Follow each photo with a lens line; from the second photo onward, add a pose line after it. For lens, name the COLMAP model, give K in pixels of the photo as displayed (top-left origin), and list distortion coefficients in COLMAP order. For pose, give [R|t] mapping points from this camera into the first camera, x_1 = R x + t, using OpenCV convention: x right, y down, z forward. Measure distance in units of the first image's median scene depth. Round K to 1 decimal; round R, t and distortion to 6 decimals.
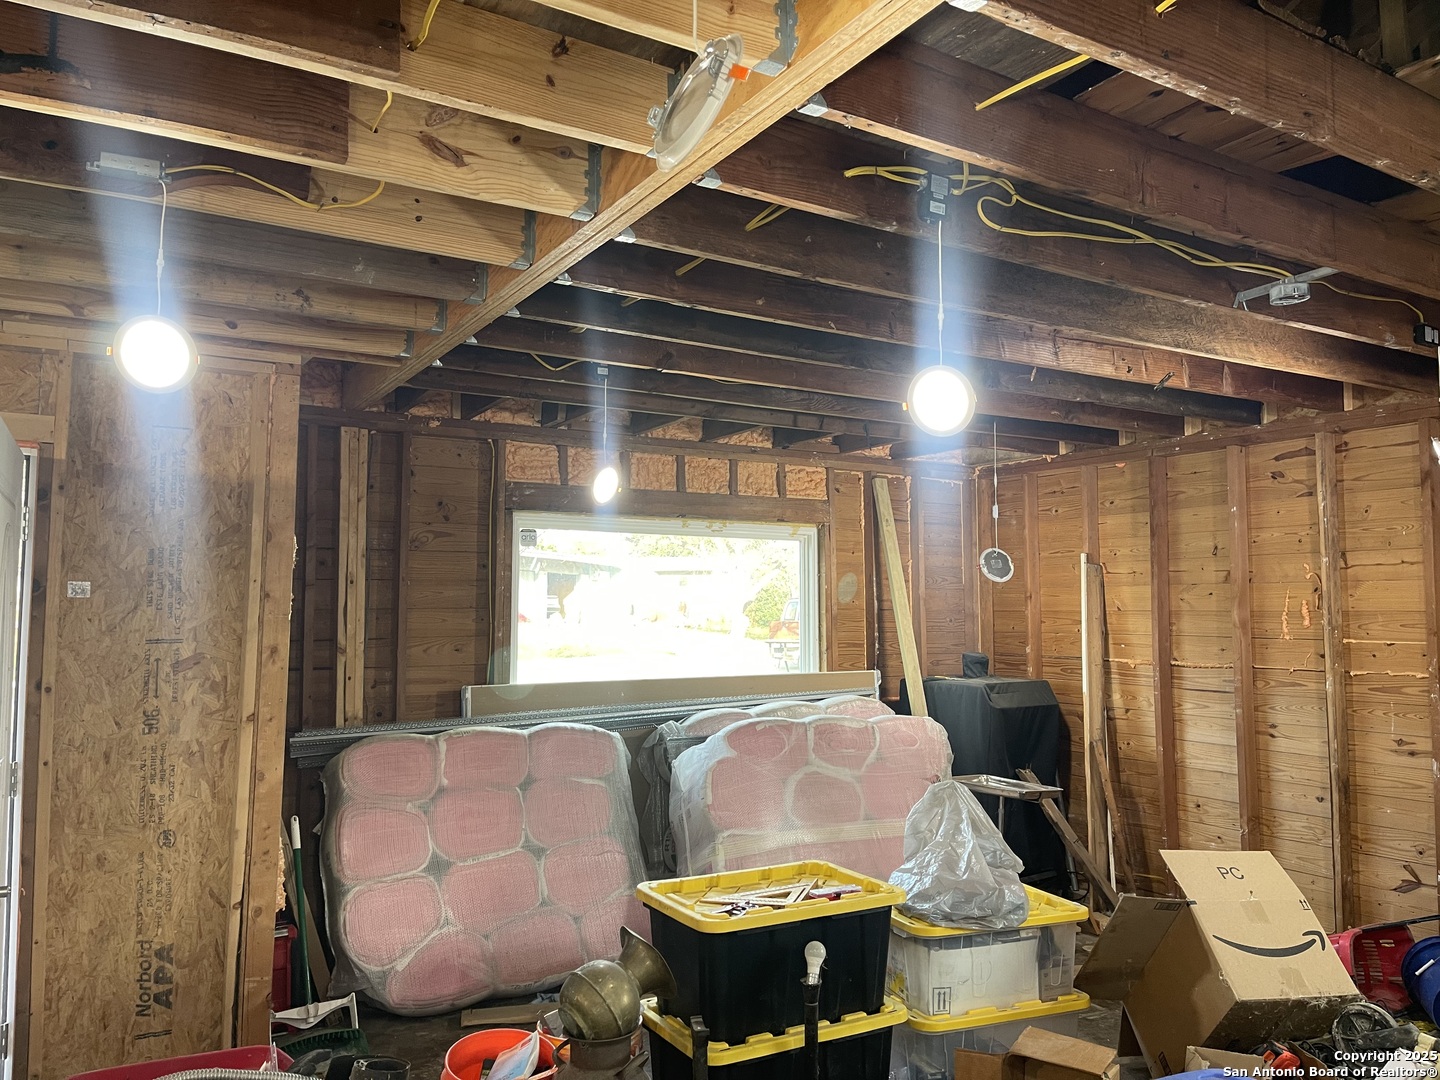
lens RADIAL K [[1147.2, 0, 720.0], [0, 1147.2, 540.0], [0, 0, 1]] dist [0.092575, -0.121396]
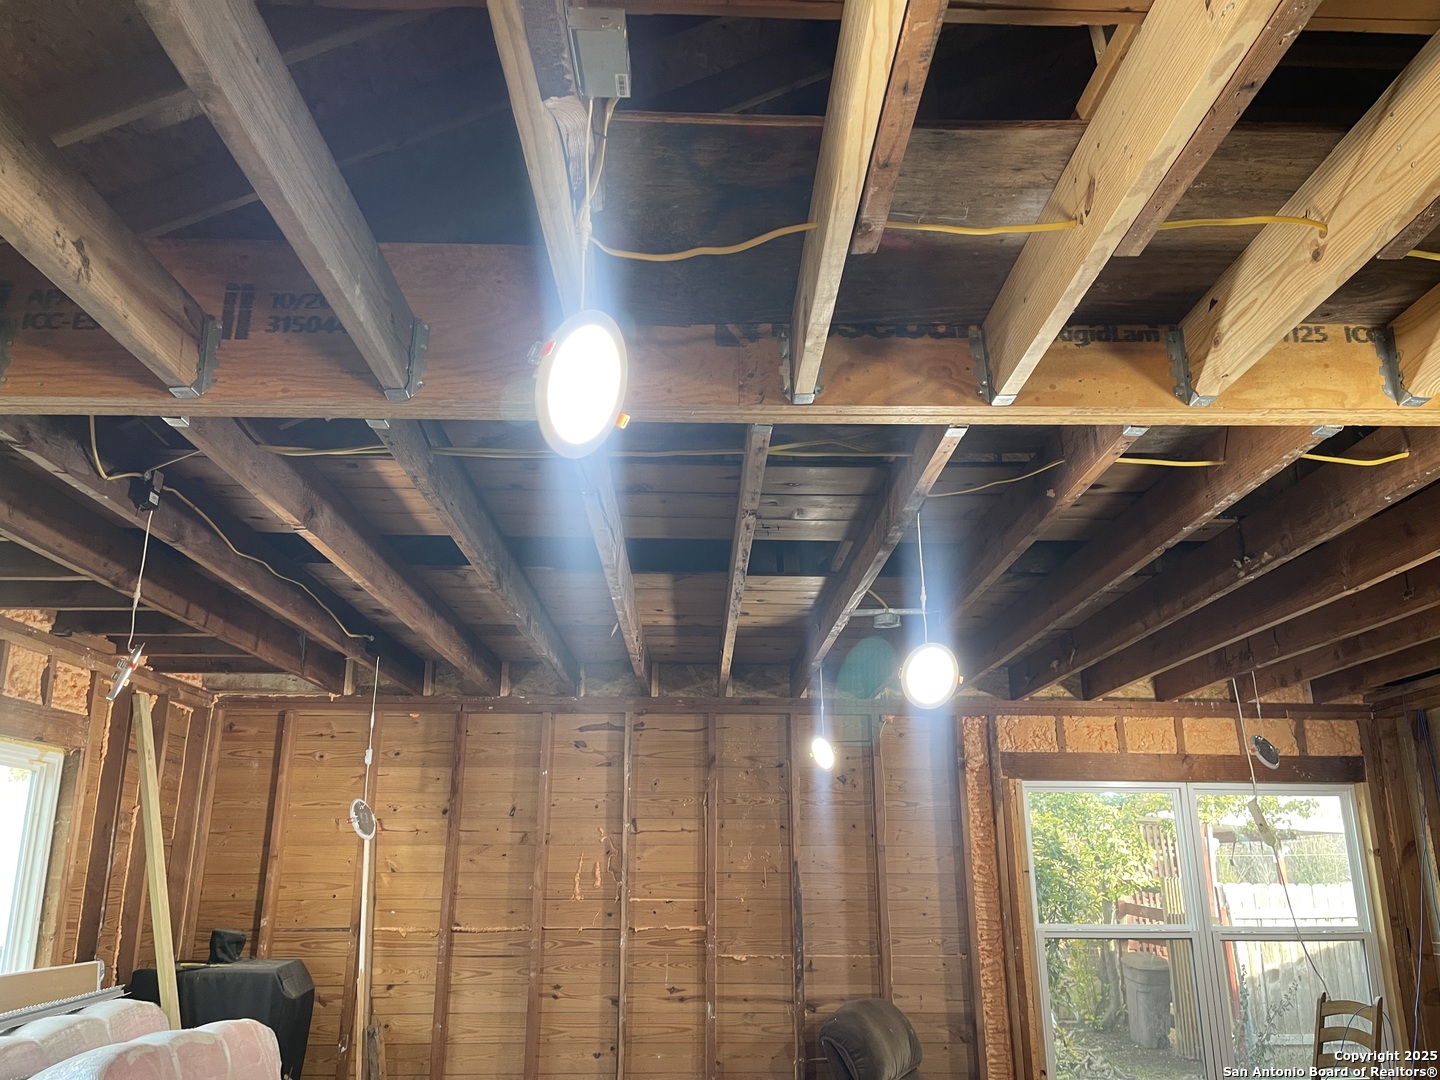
lens RADIAL K [[1147.2, 0, 720.0], [0, 1147.2, 540.0], [0, 0, 1]] dist [0.092575, -0.121396]
pose [[0.449908, 0.243499, 0.859239, -0.437666], [-0.058711, 0.968095, -0.243607, 0.014978], [-0.891143, 0.059154, 0.449850, 0.356112]]
